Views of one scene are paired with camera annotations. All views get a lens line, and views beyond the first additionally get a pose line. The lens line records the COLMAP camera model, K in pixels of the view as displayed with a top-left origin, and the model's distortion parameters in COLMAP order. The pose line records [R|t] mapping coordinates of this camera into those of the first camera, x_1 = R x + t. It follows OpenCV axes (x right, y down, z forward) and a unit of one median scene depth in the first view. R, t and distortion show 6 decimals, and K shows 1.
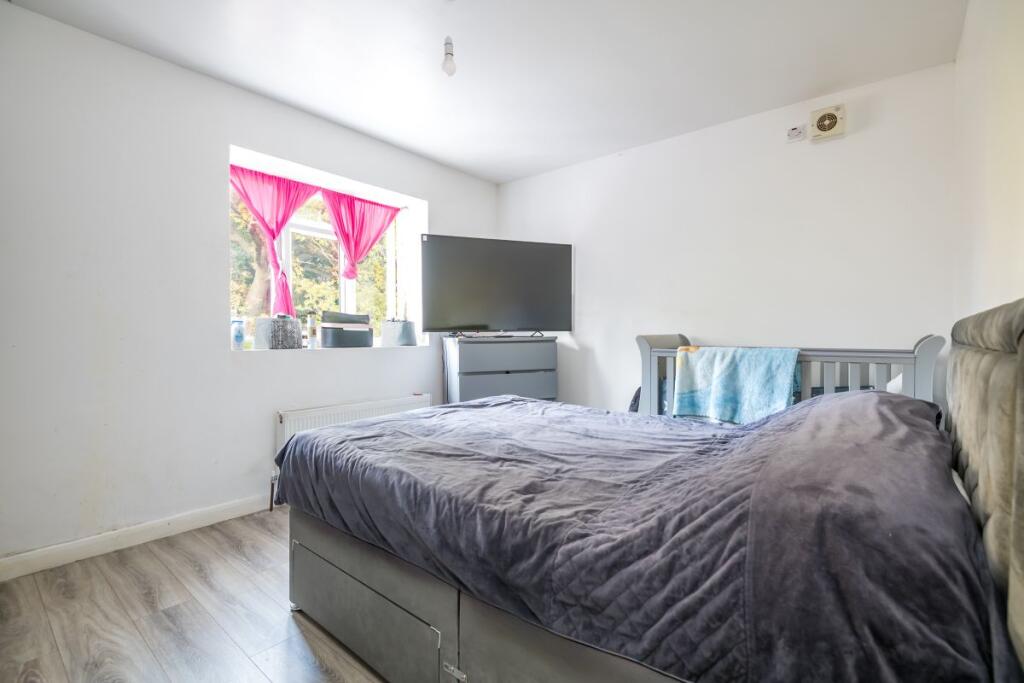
lens RADIAL K [[469.0, 0, 513.3], [0, 469.0, 336.5], [0, 0, 1]] dist [0.017305, -0.000977]
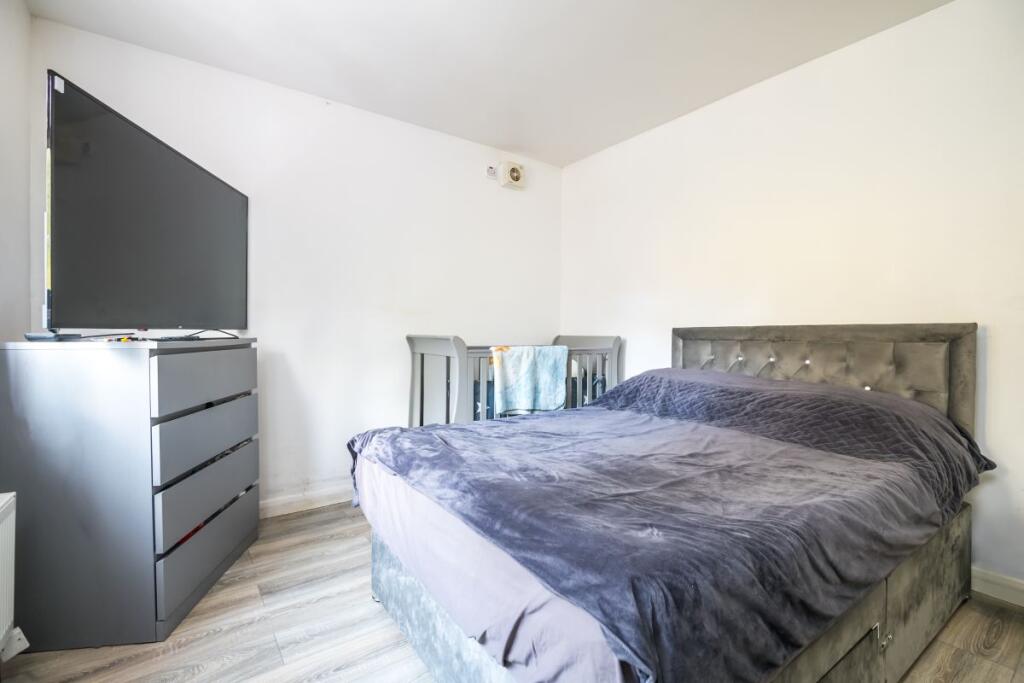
lens RADIAL K [[469.0, 0, 513.3], [0, 469.0, 336.5], [0, 0, 1]] dist [0.017305, -0.000977]
pose [[0.231694, -0.004231, 0.972779, -0.619010], [0.004756, 0.999984, 0.003217, -0.004222], [-0.972777, 0.003881, 0.231711, 0.704691]]
